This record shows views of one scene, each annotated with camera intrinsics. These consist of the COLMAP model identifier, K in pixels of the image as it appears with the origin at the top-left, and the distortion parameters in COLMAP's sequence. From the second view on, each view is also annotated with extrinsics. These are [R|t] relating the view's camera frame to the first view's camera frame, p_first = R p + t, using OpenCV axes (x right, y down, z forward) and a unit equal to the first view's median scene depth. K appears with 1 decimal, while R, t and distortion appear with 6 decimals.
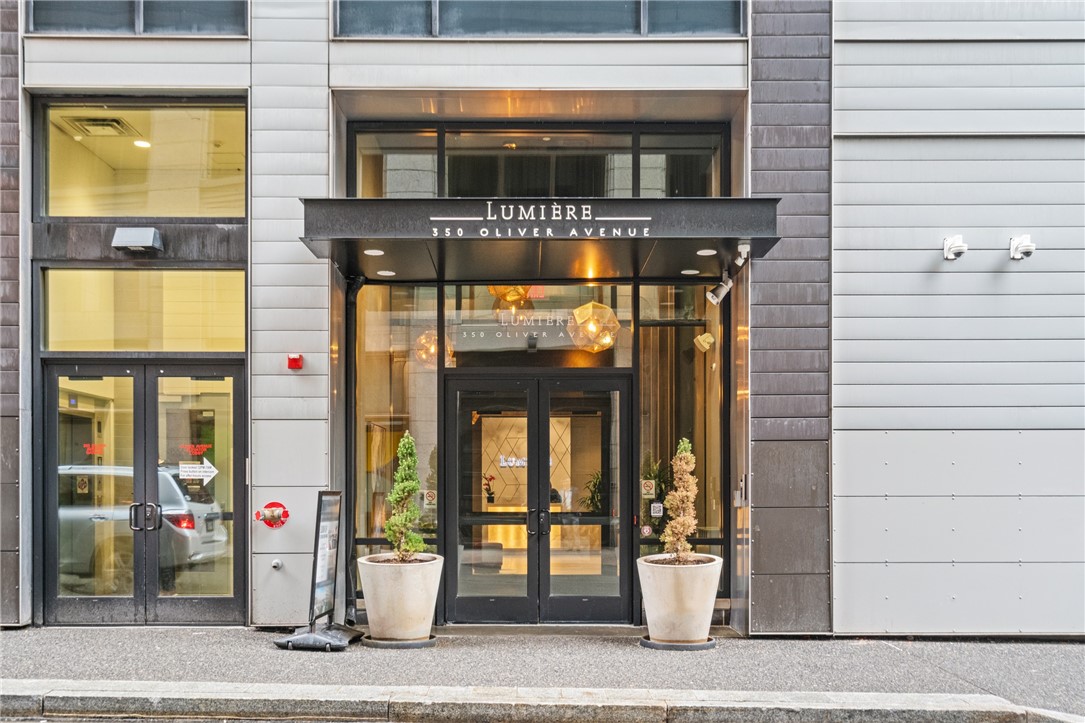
lens RADIAL K [[945.5, 0, 542.9], [0, 945.5, 462.8], [0, 0, 1]] dist [0.008845, 0.001649]
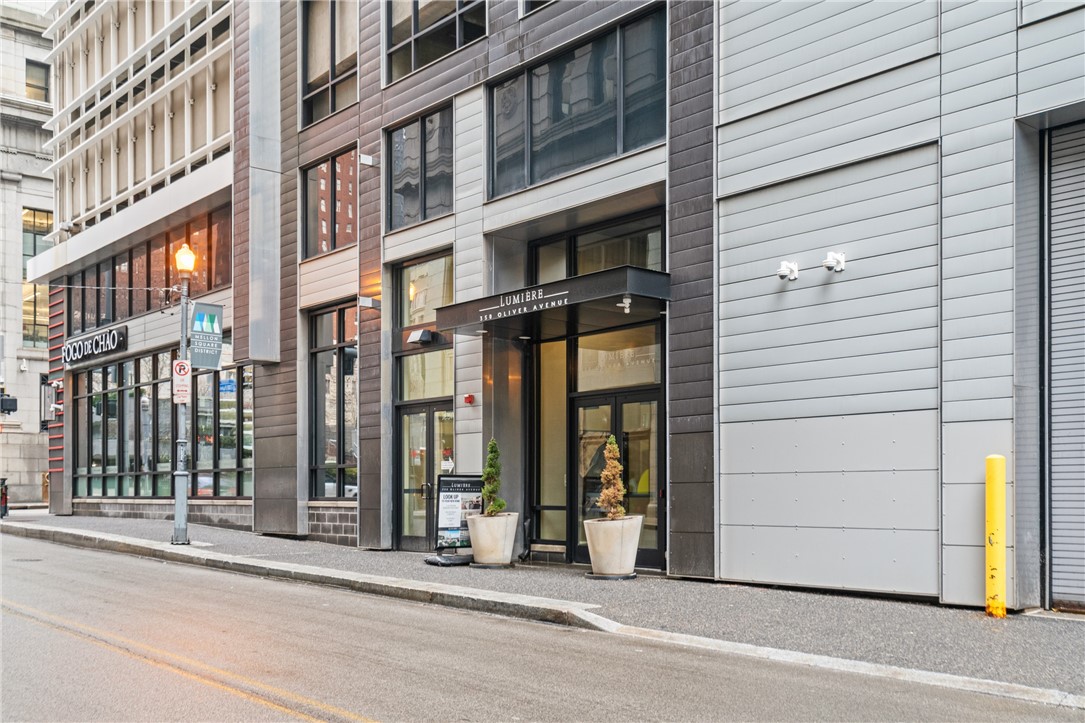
lens RADIAL K [[945.5, 0, 542.9], [0, 945.5, 462.8], [0, 0, 1]] dist [0.008845, 0.001649]
pose [[0.696520, -0.020090, -0.717256, 1.074134], [0.008677, 0.999771, -0.019577, 0.043282], [0.717485, 0.007412, 0.696535, -0.083566]]
